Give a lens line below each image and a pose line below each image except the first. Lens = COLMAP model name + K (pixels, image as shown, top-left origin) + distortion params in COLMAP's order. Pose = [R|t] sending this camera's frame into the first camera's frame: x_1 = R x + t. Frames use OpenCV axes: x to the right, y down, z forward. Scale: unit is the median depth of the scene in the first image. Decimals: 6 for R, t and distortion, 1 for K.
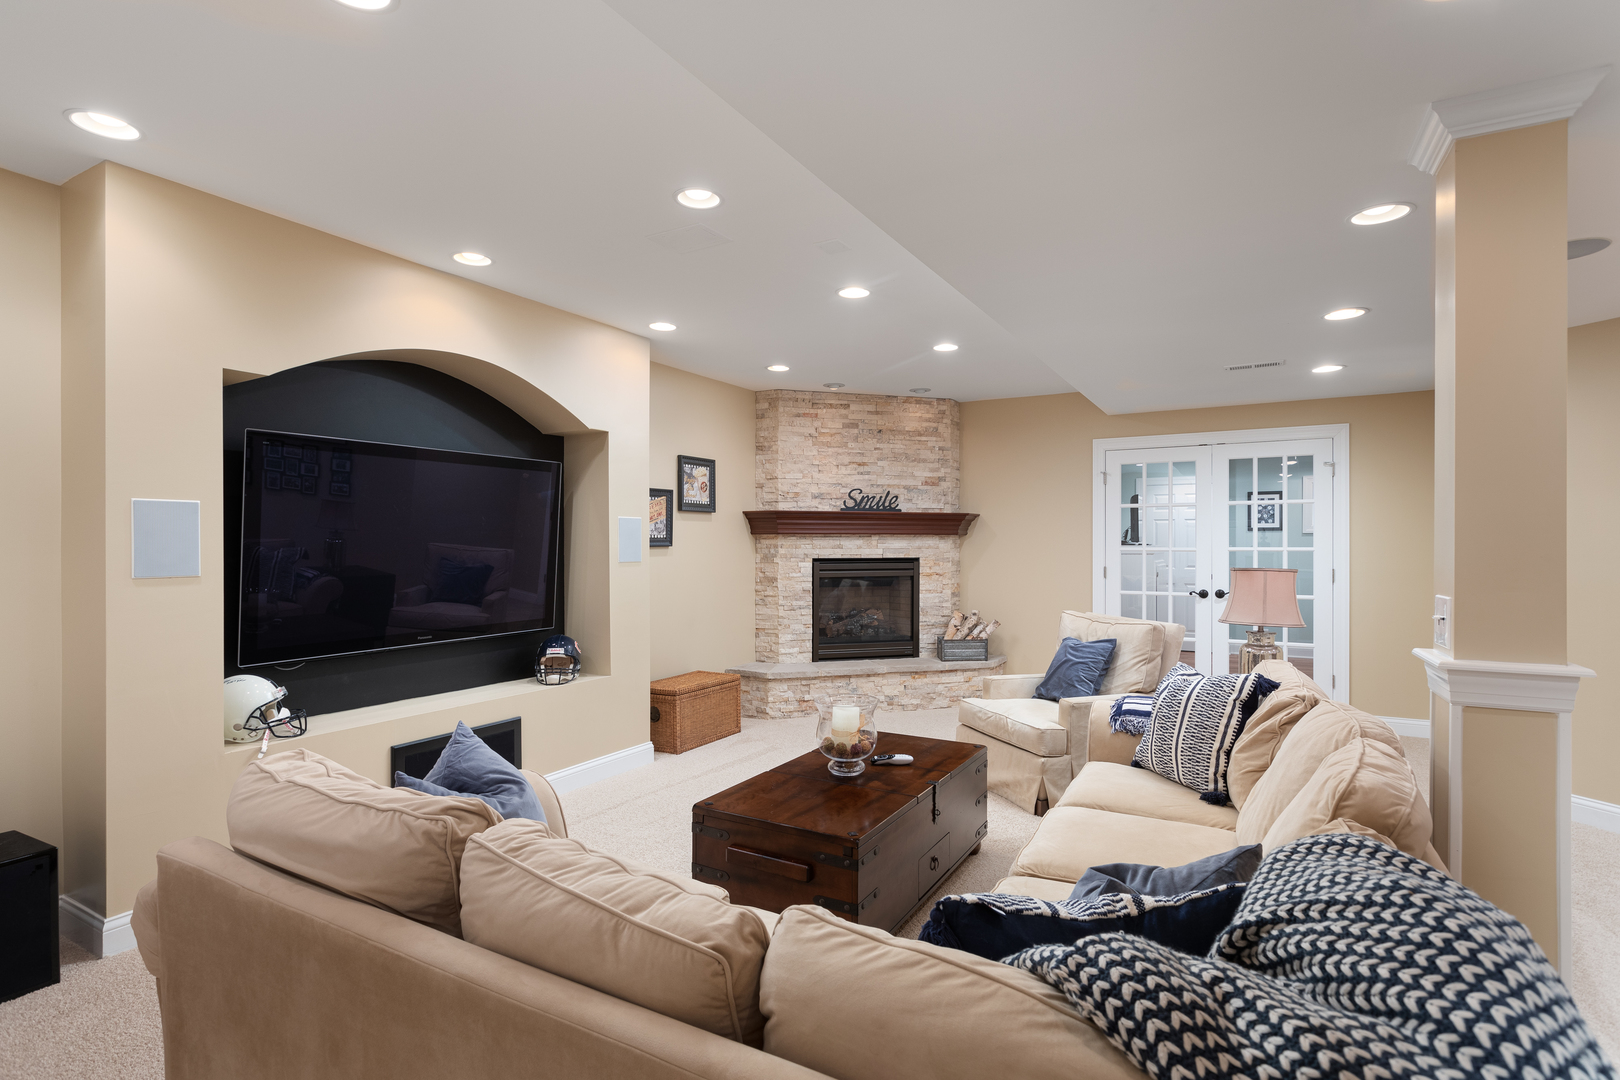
lens RADIAL K [[791.3, 0, 814.5], [0, 791.3, 541.0], [0, 0, 1]] dist [0.001303, 0.000051]
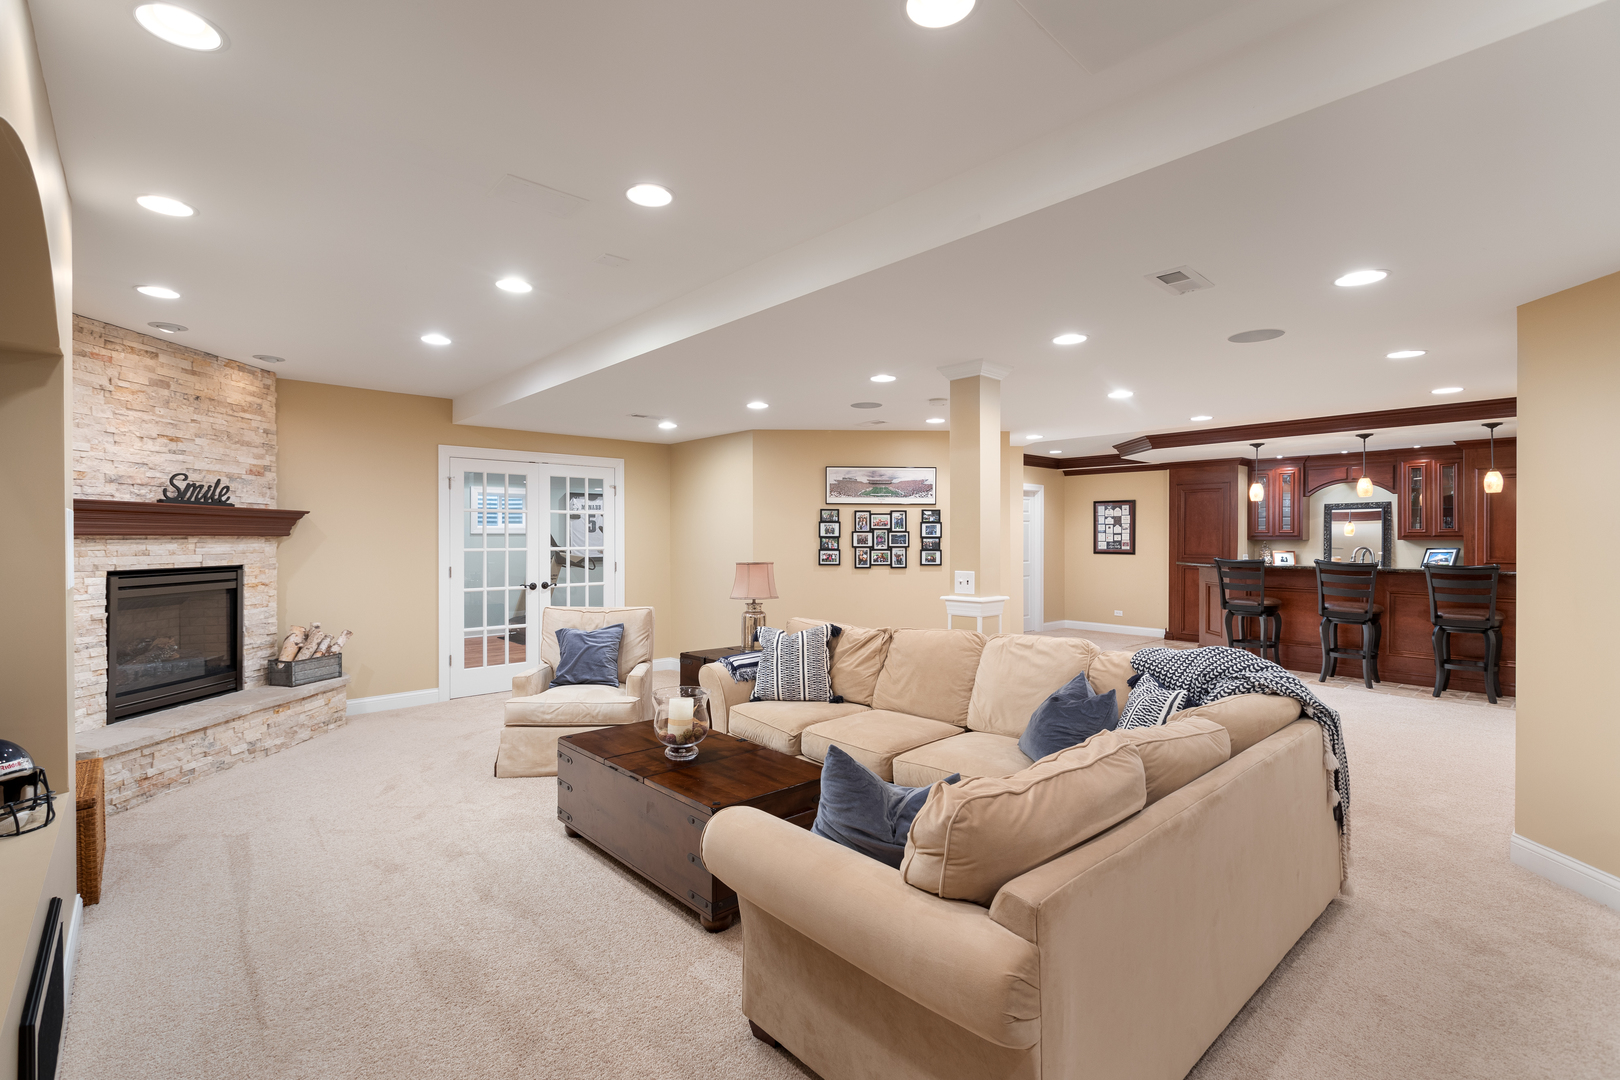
lens RADIAL K [[736.1, 0, 817.1], [0, 736.1, 536.7], [0, 0, 1]] dist [0.000281, -0.000654]
pose [[0.302806, 0.001097, 0.953052, -0.410060], [-0.003082, 0.999995, -0.000172, -0.008956], [-0.953047, -0.002885, 0.302808, 0.231051]]
